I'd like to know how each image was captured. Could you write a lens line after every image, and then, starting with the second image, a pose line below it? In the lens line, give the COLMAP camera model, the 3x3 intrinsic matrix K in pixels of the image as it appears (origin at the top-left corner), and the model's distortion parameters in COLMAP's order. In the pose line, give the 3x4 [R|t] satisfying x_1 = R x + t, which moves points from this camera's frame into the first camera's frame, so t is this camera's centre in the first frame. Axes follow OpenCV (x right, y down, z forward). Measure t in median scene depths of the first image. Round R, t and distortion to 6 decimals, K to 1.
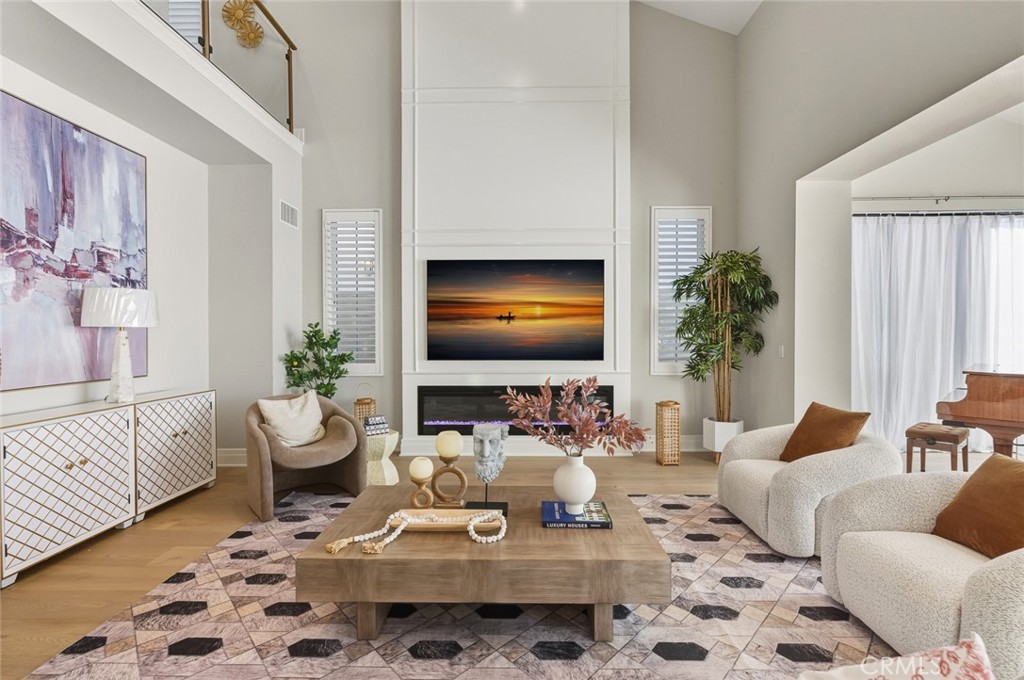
lens RADIAL K [[451.4, 0, 512.0], [0, 451.4, 340.0], [0, 0, 1]] dist [0.002976, 0.000913]
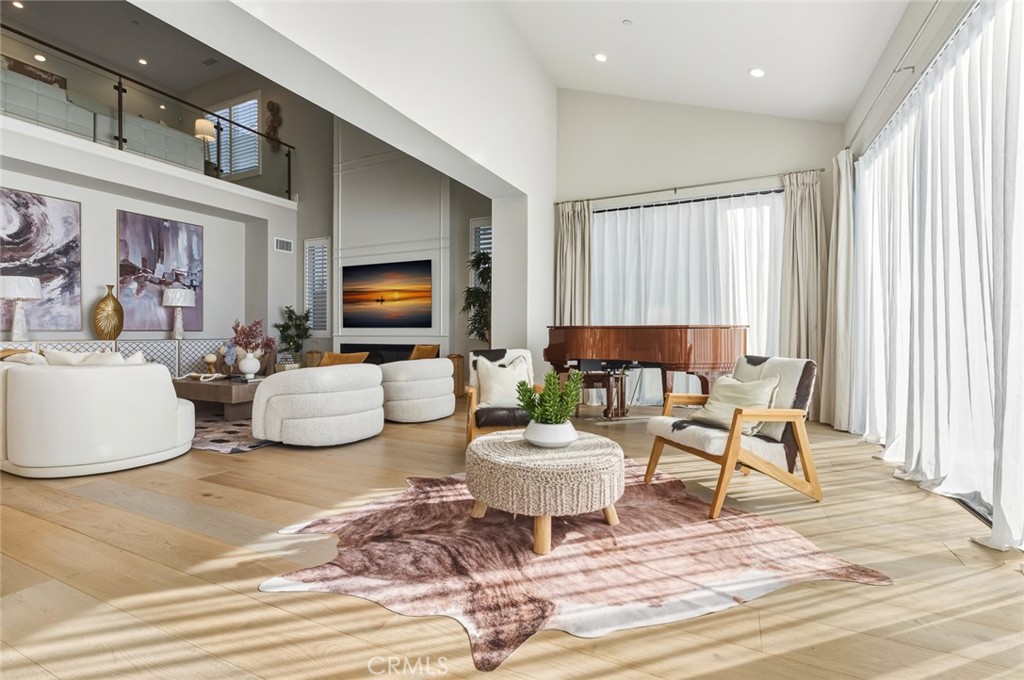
lens RADIAL K [[454.3, 0, 514.3], [0, 454.3, 337.5], [0, 0, 1]] dist [-0.003656, 0.000389]
pose [[0.910404, 0.007724, -0.413649, 1.080890], [-0.008565, 0.999963, -0.000178, 0.076779], [0.413633, 0.003705, 0.910436, -0.246734]]
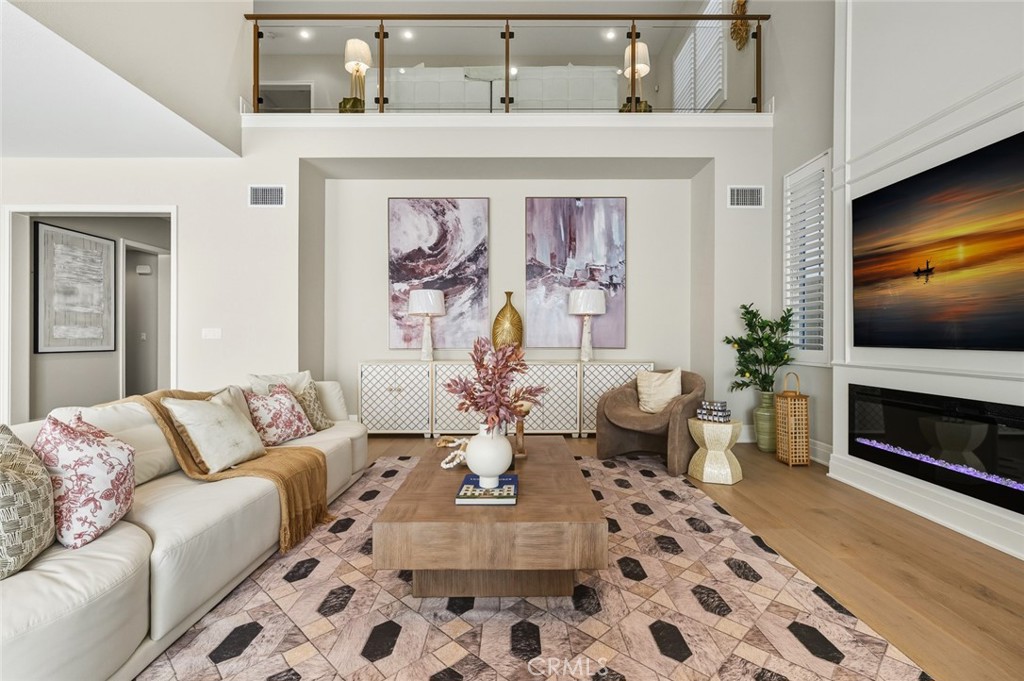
lens RADIAL K [[454.3, 0, 514.3], [0, 454.3, 338.0], [0, 0, 1]] dist [-0.003656, 0.000389]
pose [[0.019096, 0.001491, -0.999817, 0.496032], [-0.013061, 0.999914, 0.001241, 0.038166], [0.999732, 0.013035, 0.019114, 0.485816]]
